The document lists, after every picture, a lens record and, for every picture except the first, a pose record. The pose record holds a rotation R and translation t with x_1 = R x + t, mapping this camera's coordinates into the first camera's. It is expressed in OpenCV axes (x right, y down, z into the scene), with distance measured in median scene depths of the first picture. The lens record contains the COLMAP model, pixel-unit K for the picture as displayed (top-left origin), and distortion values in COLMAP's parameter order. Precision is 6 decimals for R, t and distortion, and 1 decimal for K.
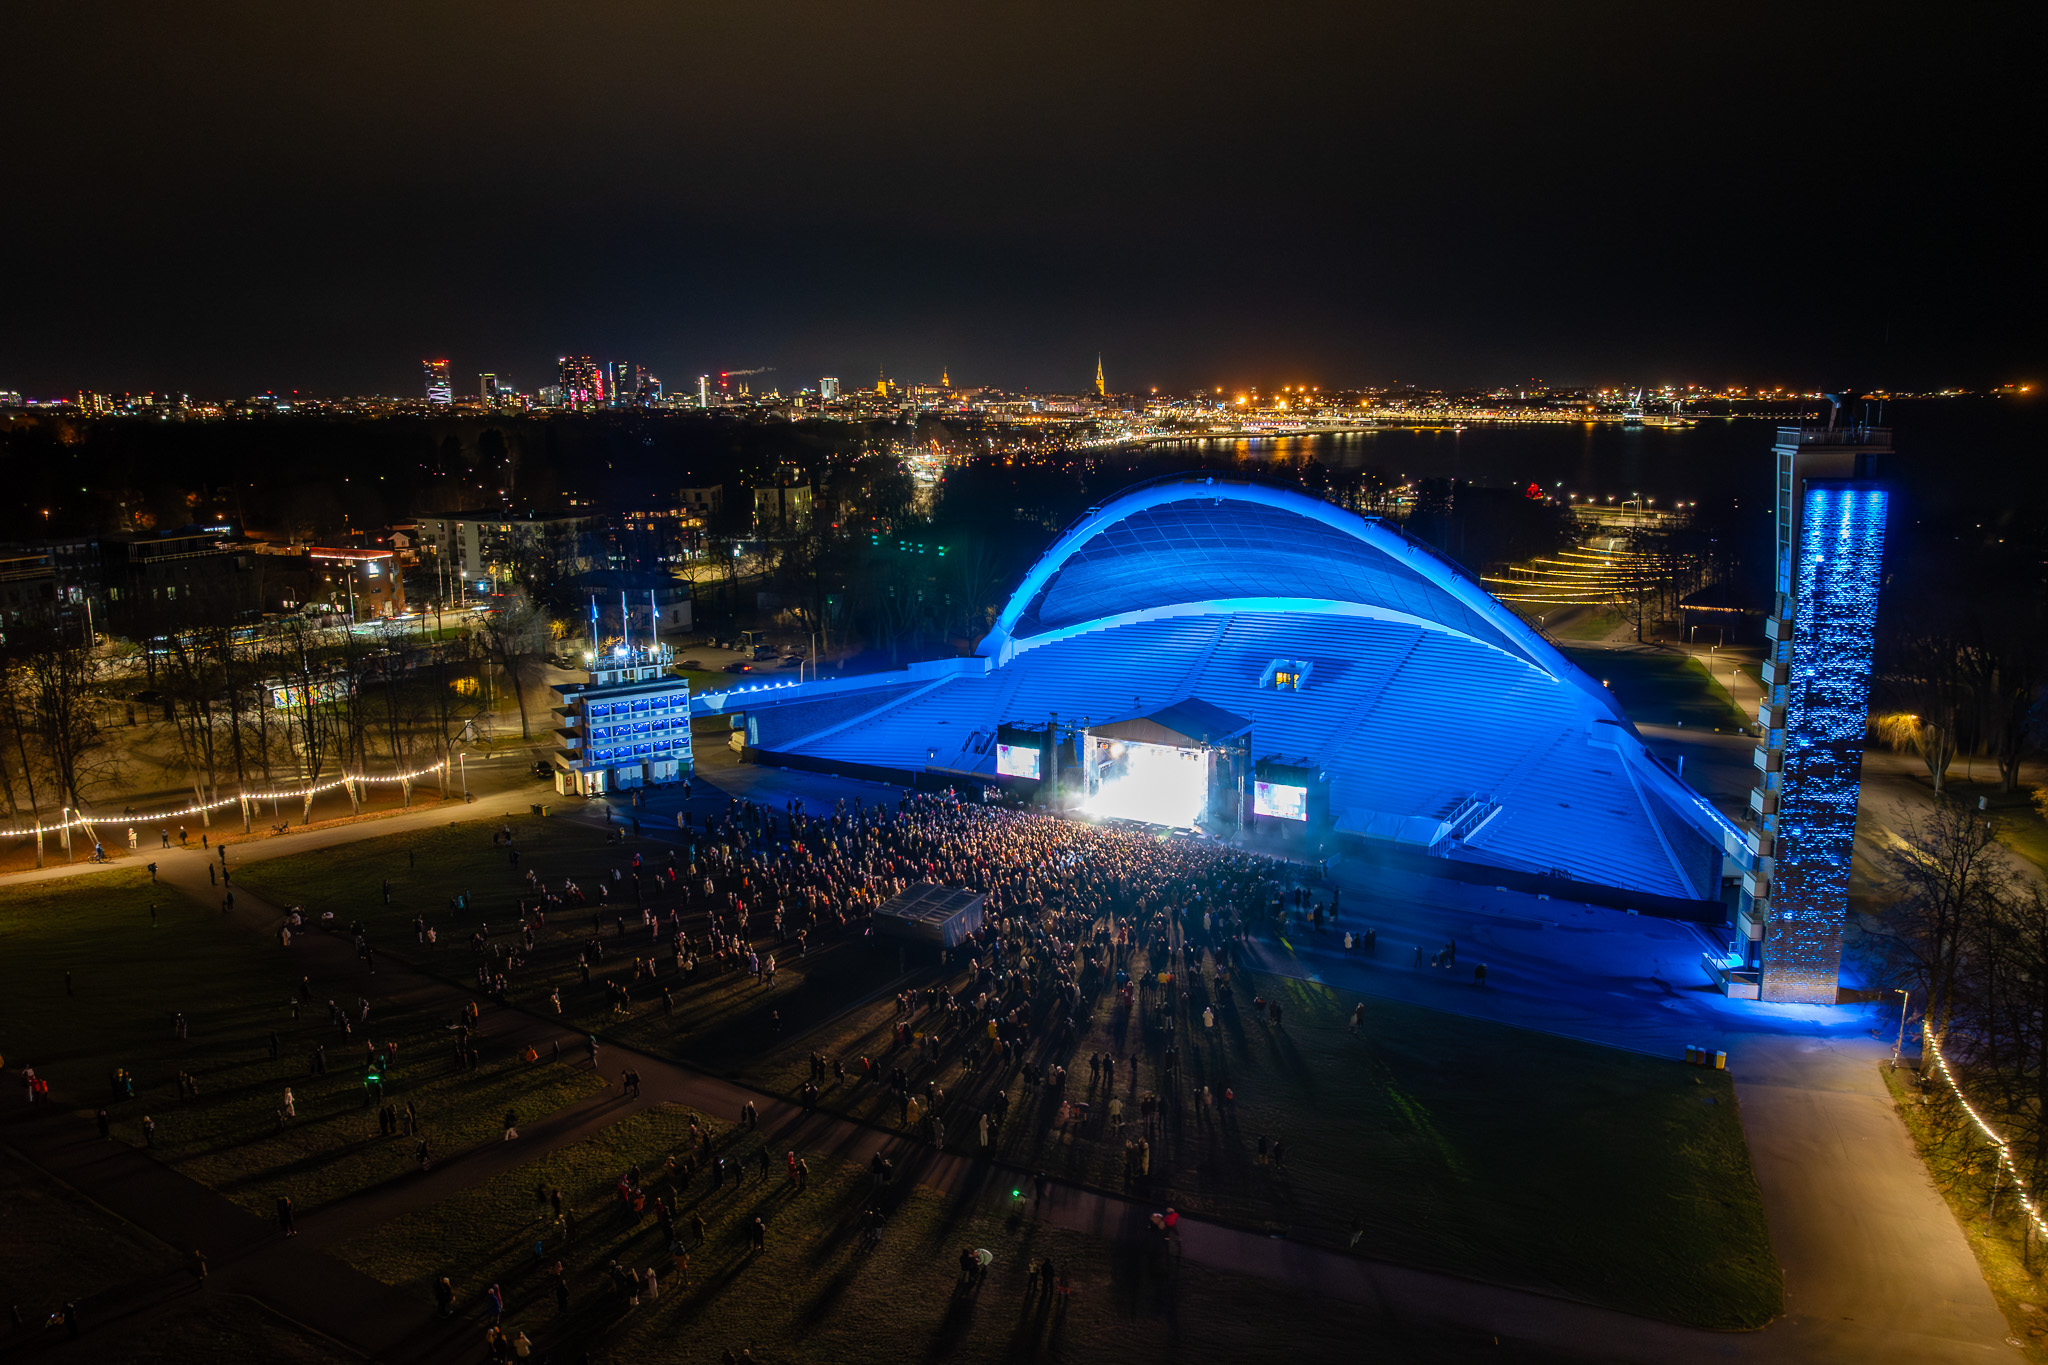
lens RADIAL K [[1453.0, 0, 1046.0], [0, 1453.0, 723.7], [0, 0, 1]] dist [0.003552, -0.036962]
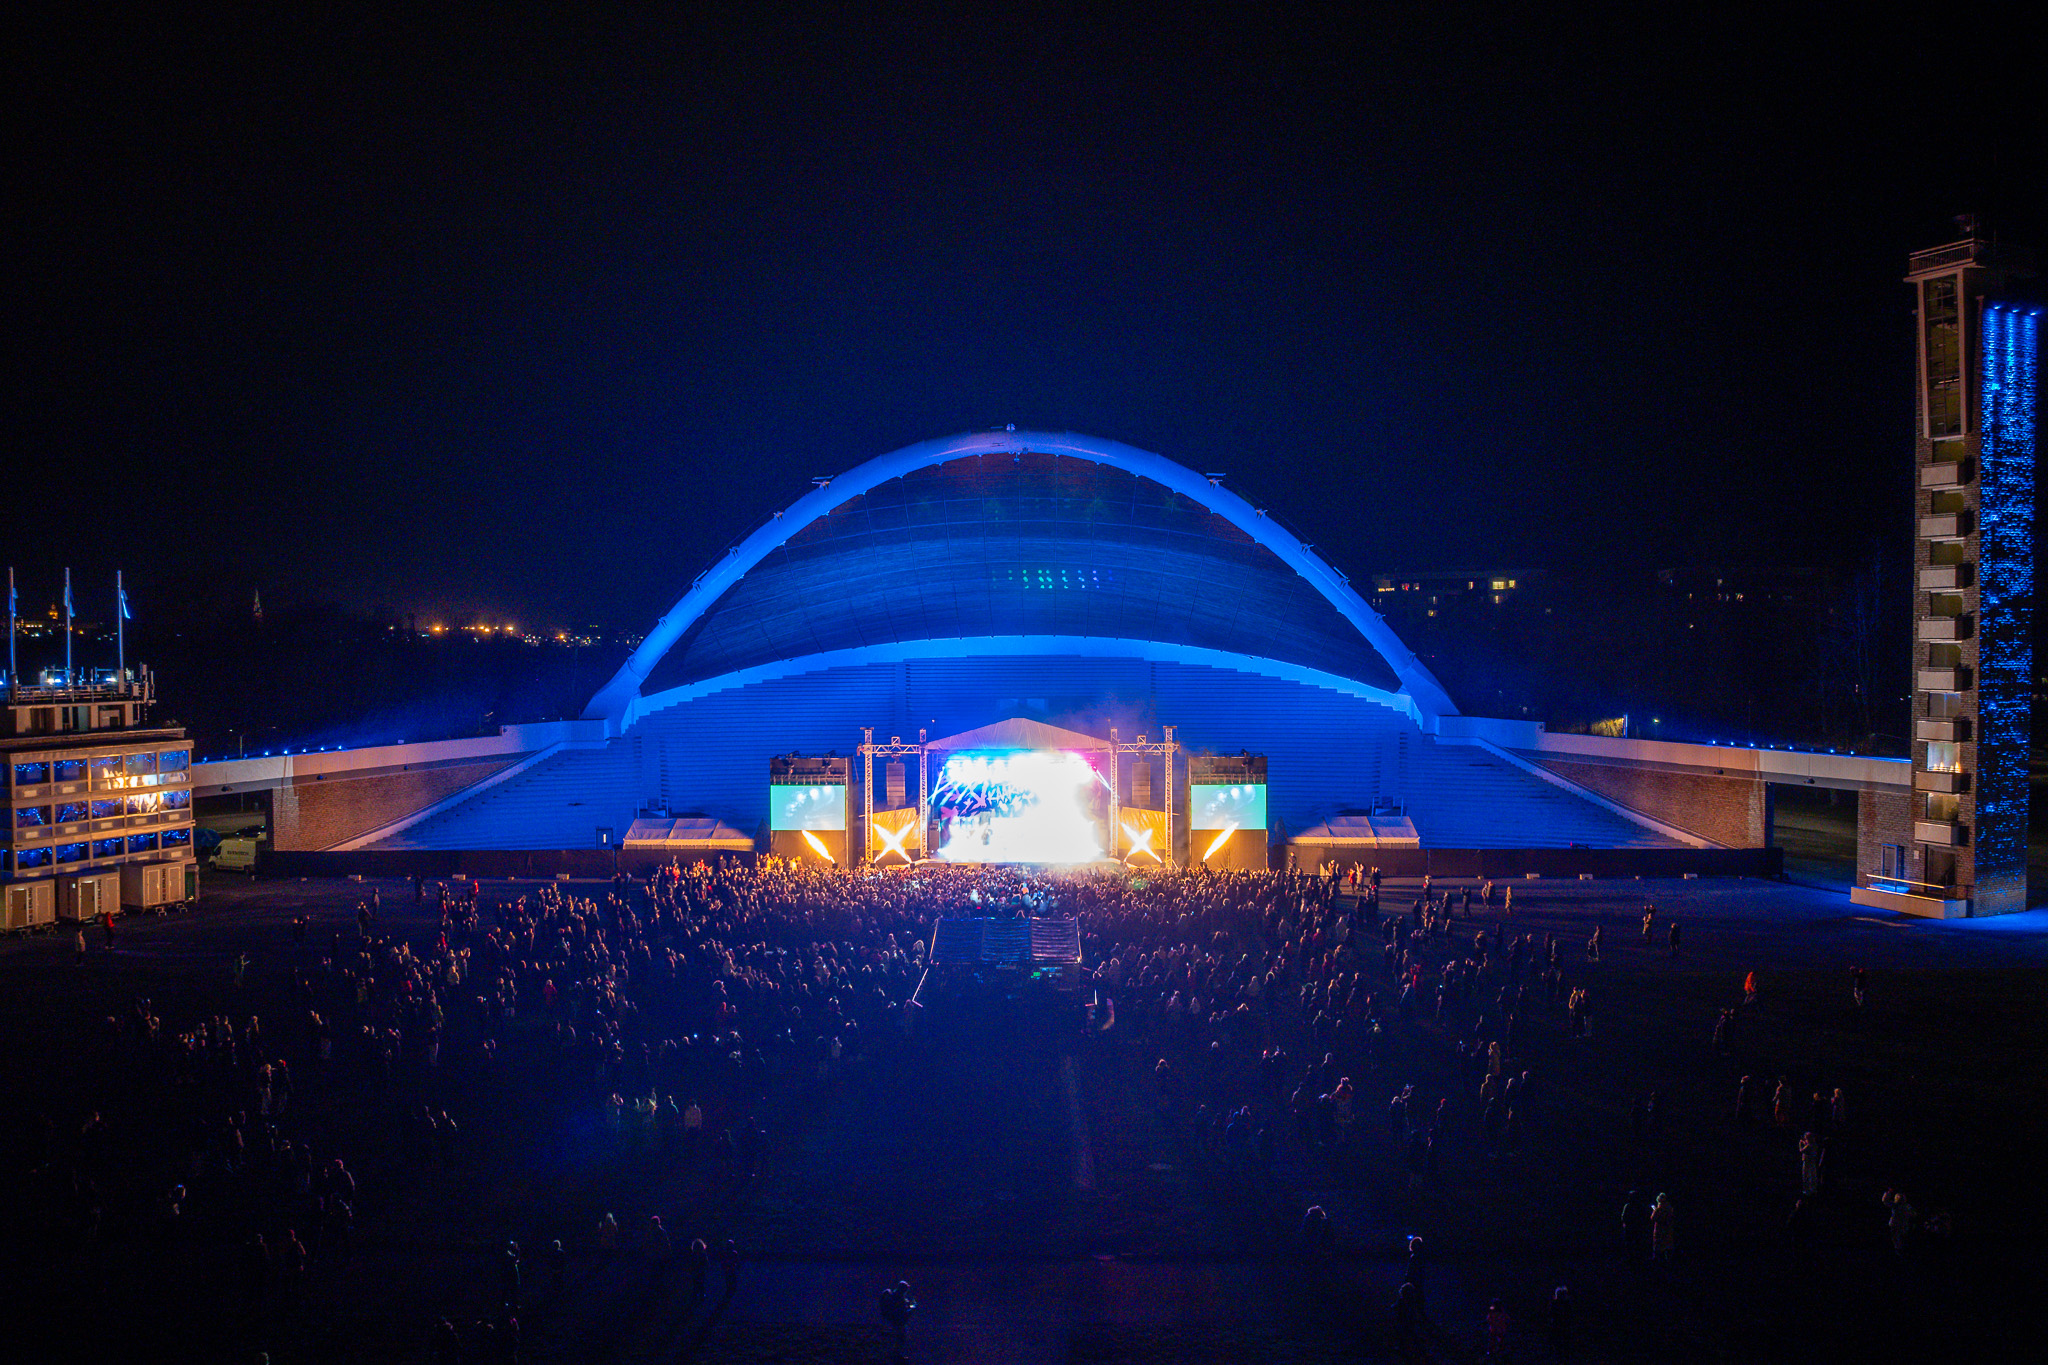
lens RADIAL K [[1443.7, 0, 1064.2], [0, 1443.7, 683.5], [0, 0, 1]] dist [-0.023817, -0.000032]
pose [[0.855500, -0.018131, 0.517485, -0.259898], [0.112865, 0.981886, -0.152186, 0.084340], [-0.505352, 0.188601, 0.842050, 0.368142]]
